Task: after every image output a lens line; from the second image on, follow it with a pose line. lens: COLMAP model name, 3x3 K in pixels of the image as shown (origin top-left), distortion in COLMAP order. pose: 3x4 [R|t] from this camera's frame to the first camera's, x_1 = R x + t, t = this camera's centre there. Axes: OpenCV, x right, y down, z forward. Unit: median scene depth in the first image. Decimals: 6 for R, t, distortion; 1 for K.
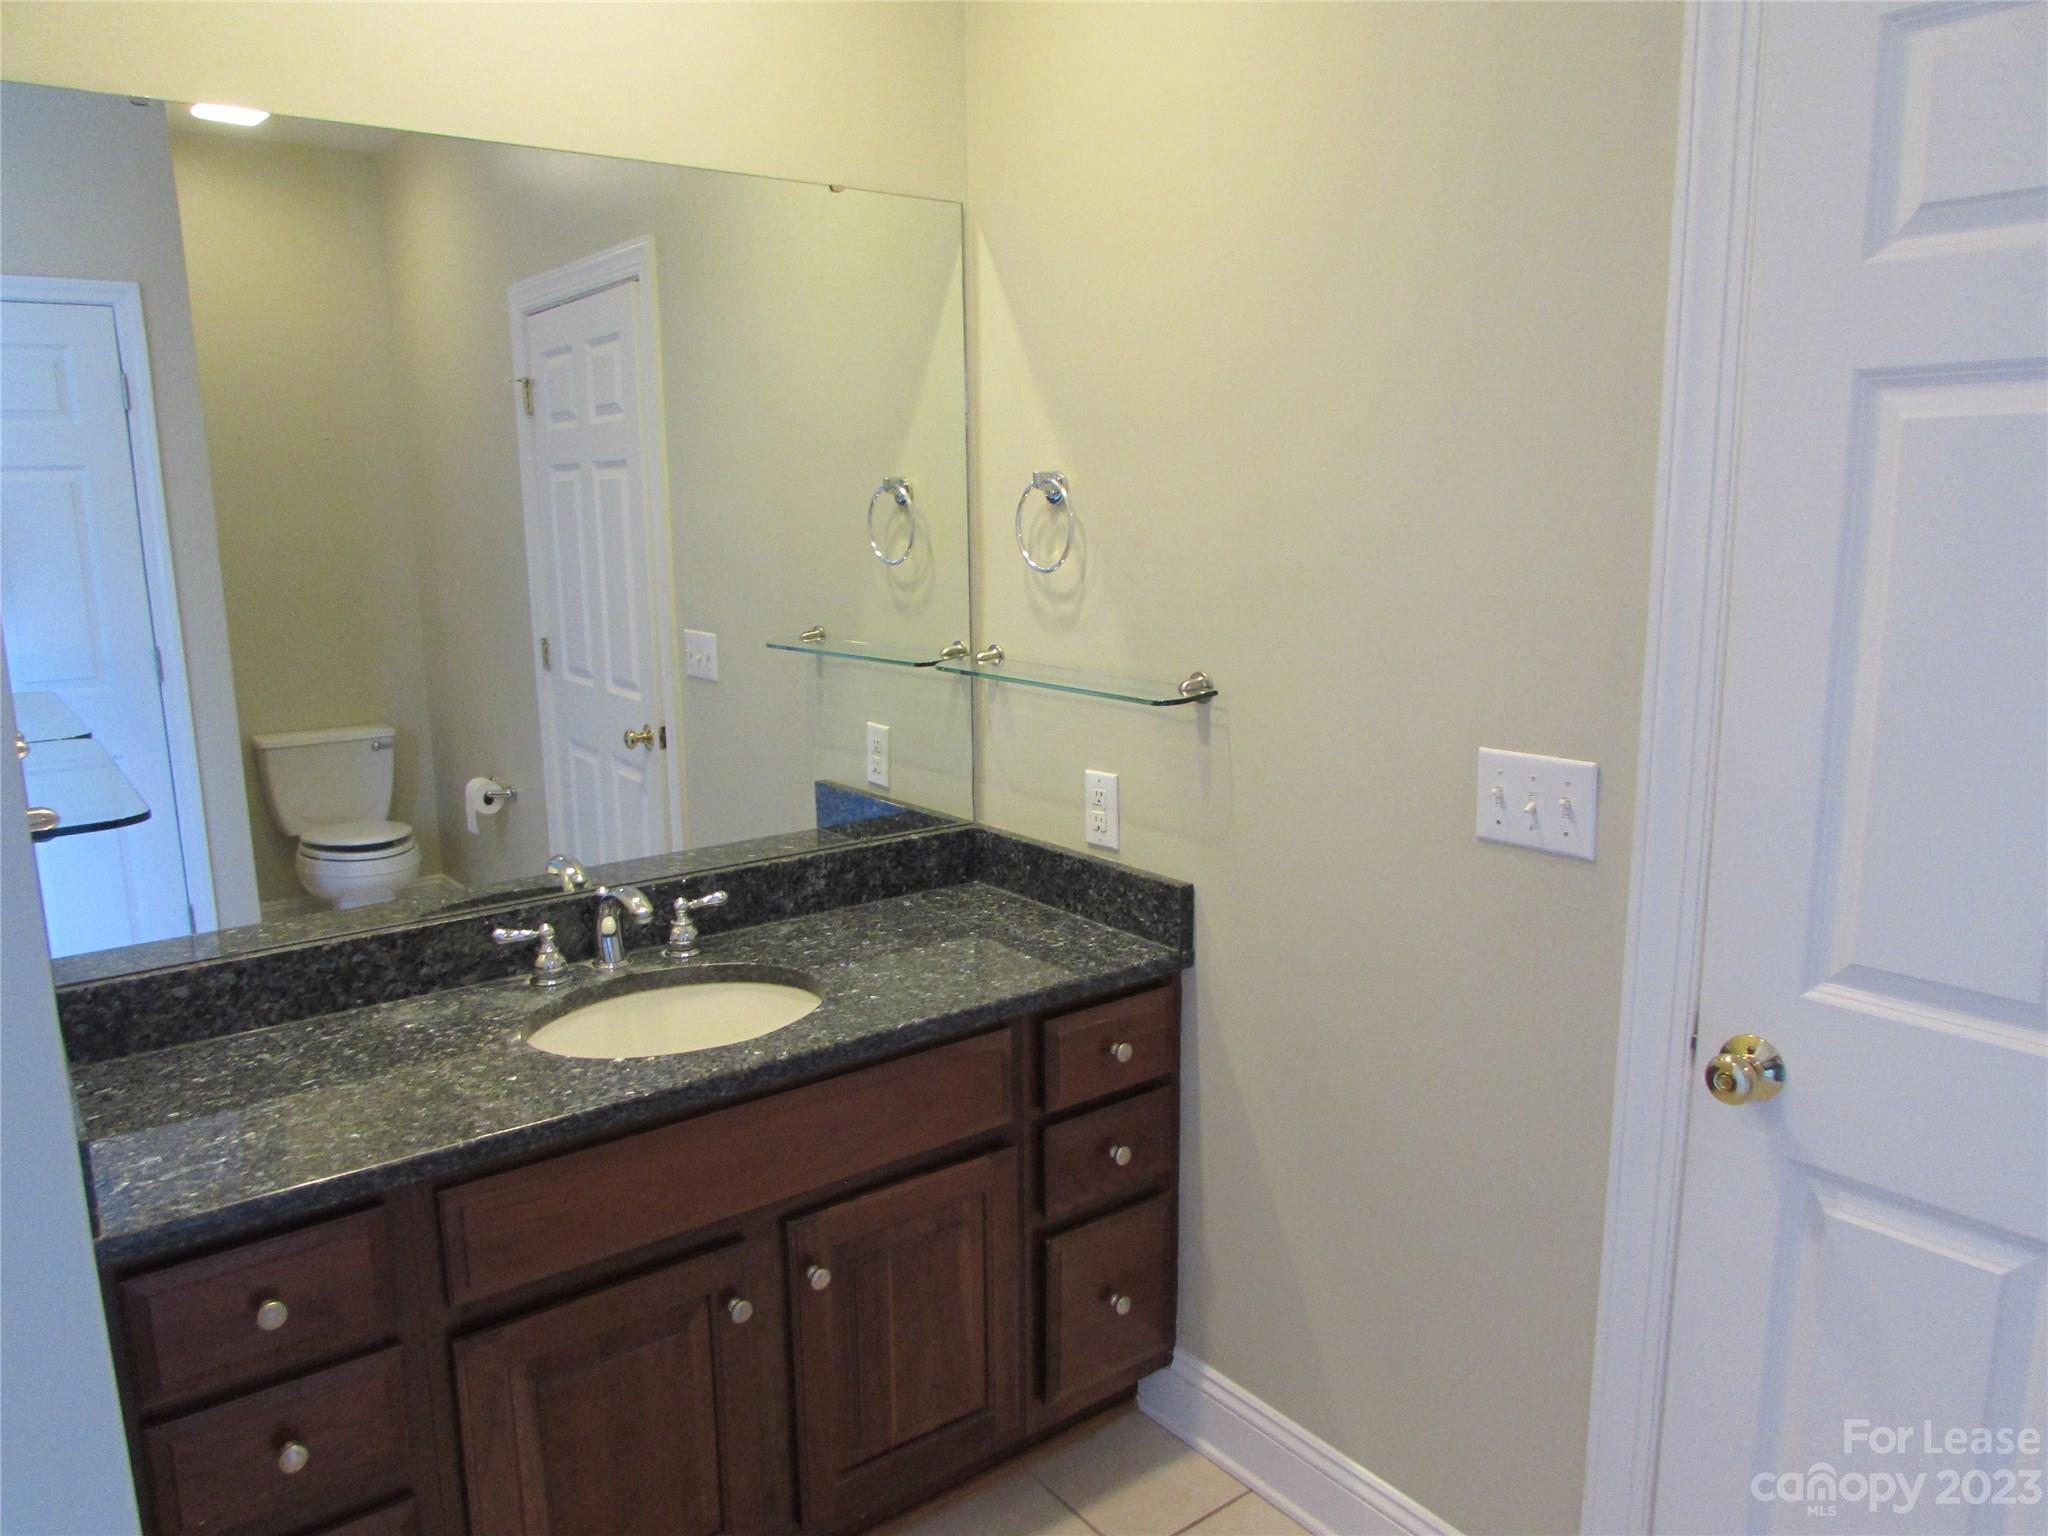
lens RADIAL K [[1444.1, 0, 1016.4], [0, 1444.1, 768.9], [0, 0, 1]] dist [-0.034935, 0.011577]
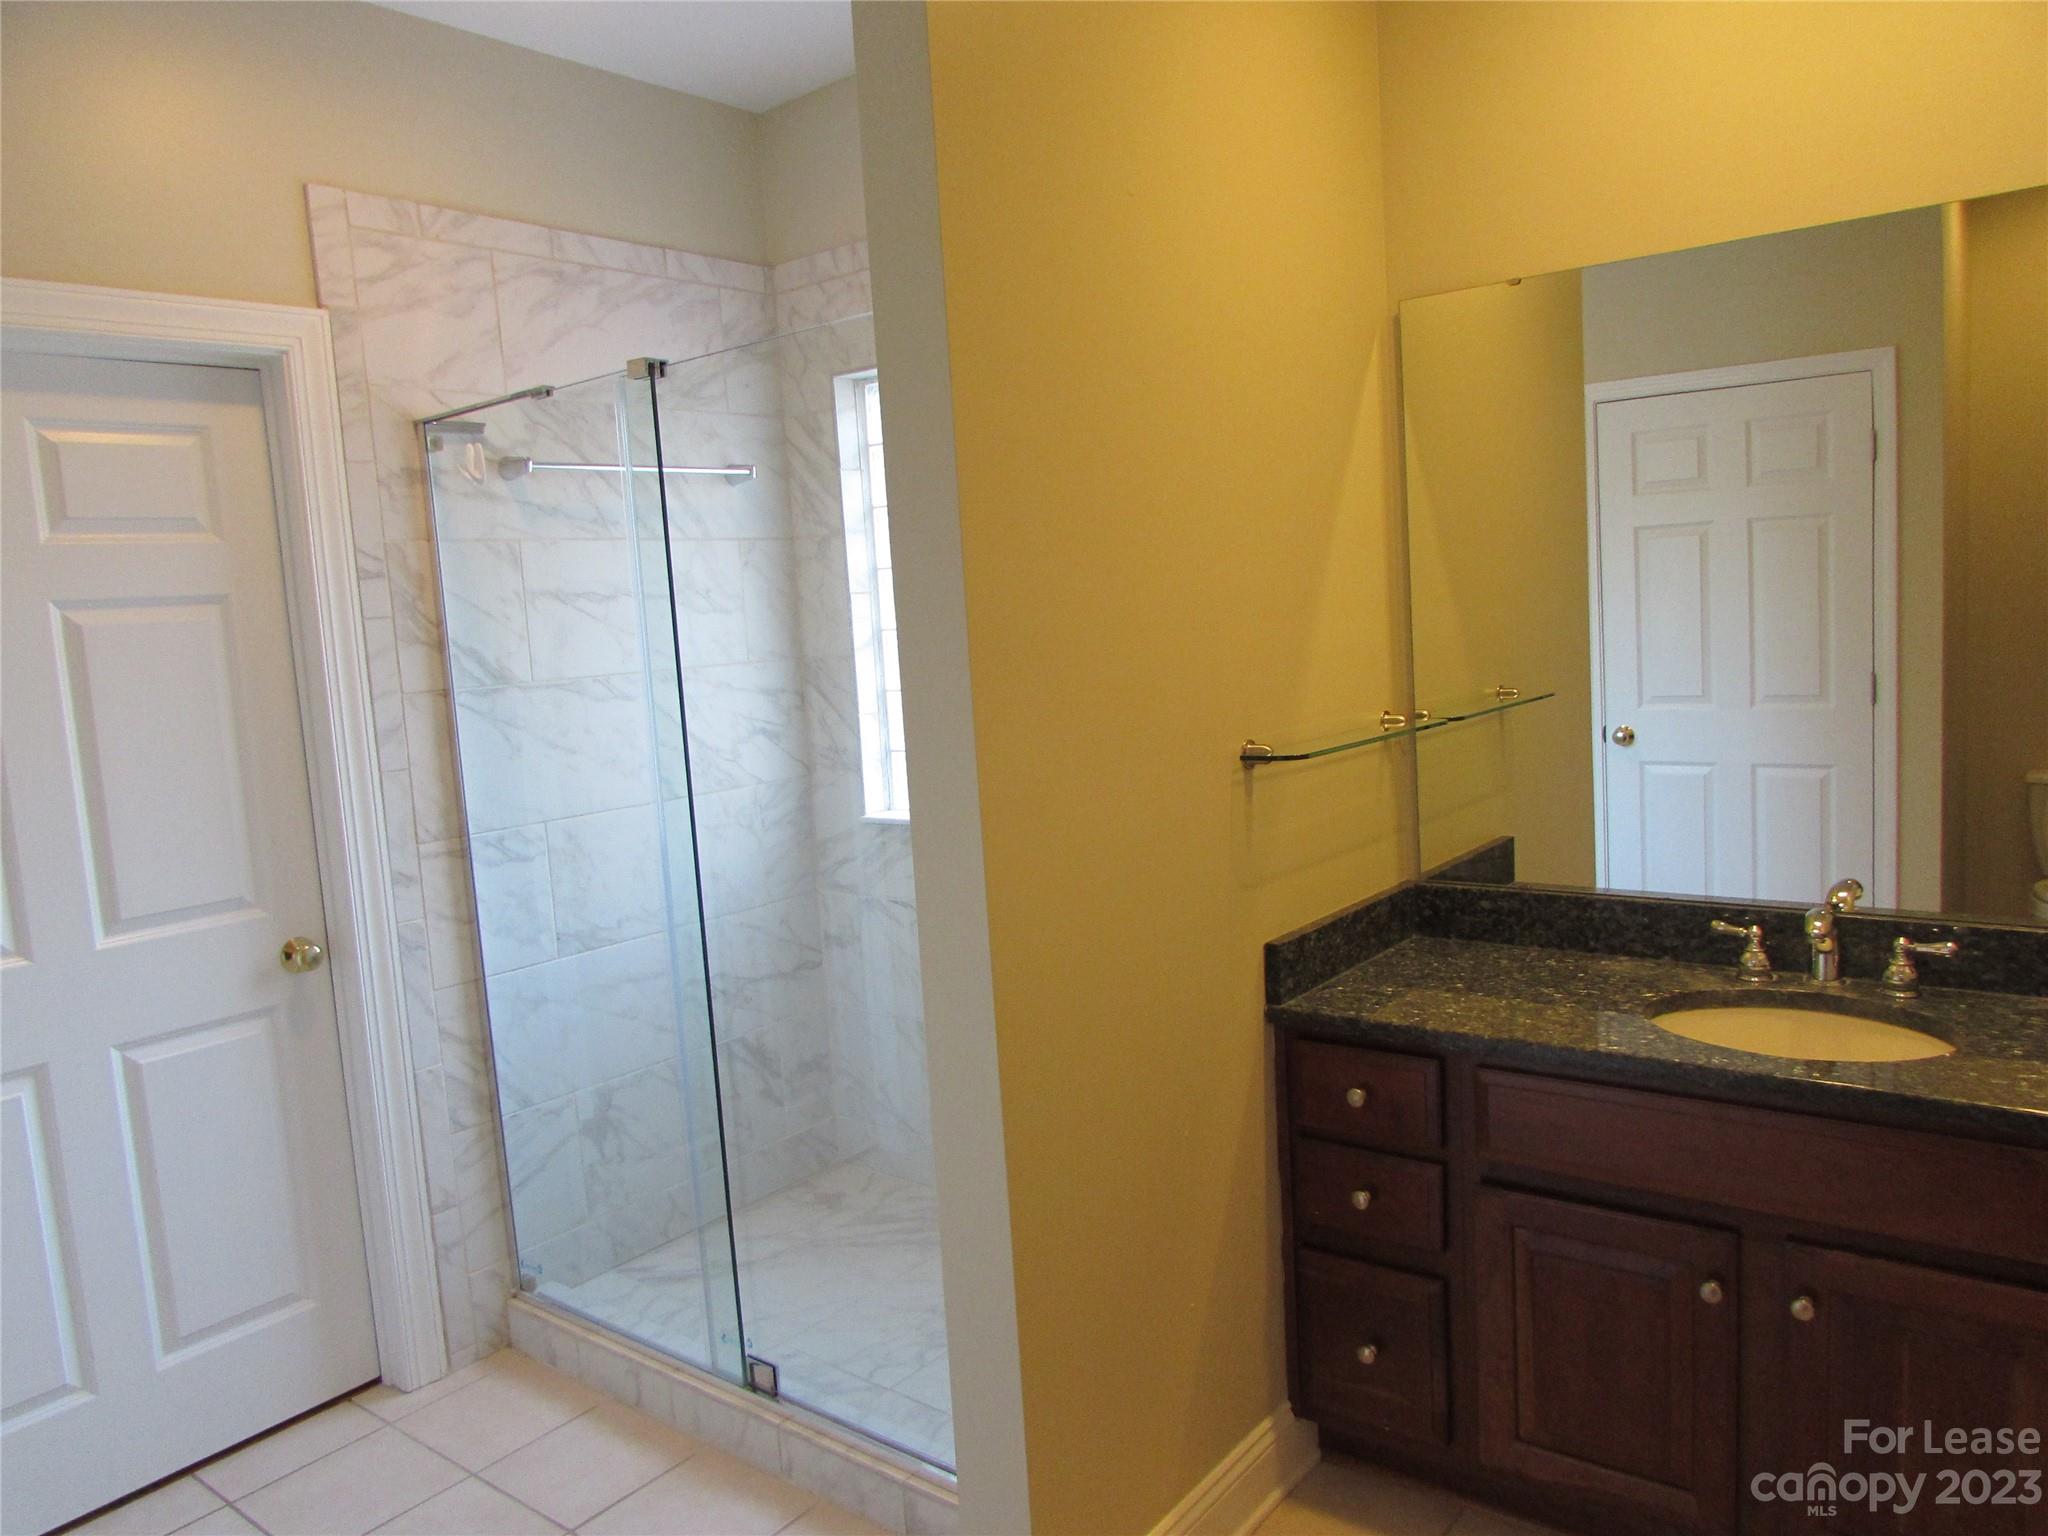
lens RADIAL K [[1444.1, 0, 1029.4], [0, 1444.1, 762.8], [0, 0, 1]] dist [-0.034935, 0.011577]
pose [[0.258250, 0.106067, -0.960238, 0.586346], [-0.127289, 0.989025, 0.075013, -0.029245], [0.957656, 0.102856, 0.268917, 0.152446]]
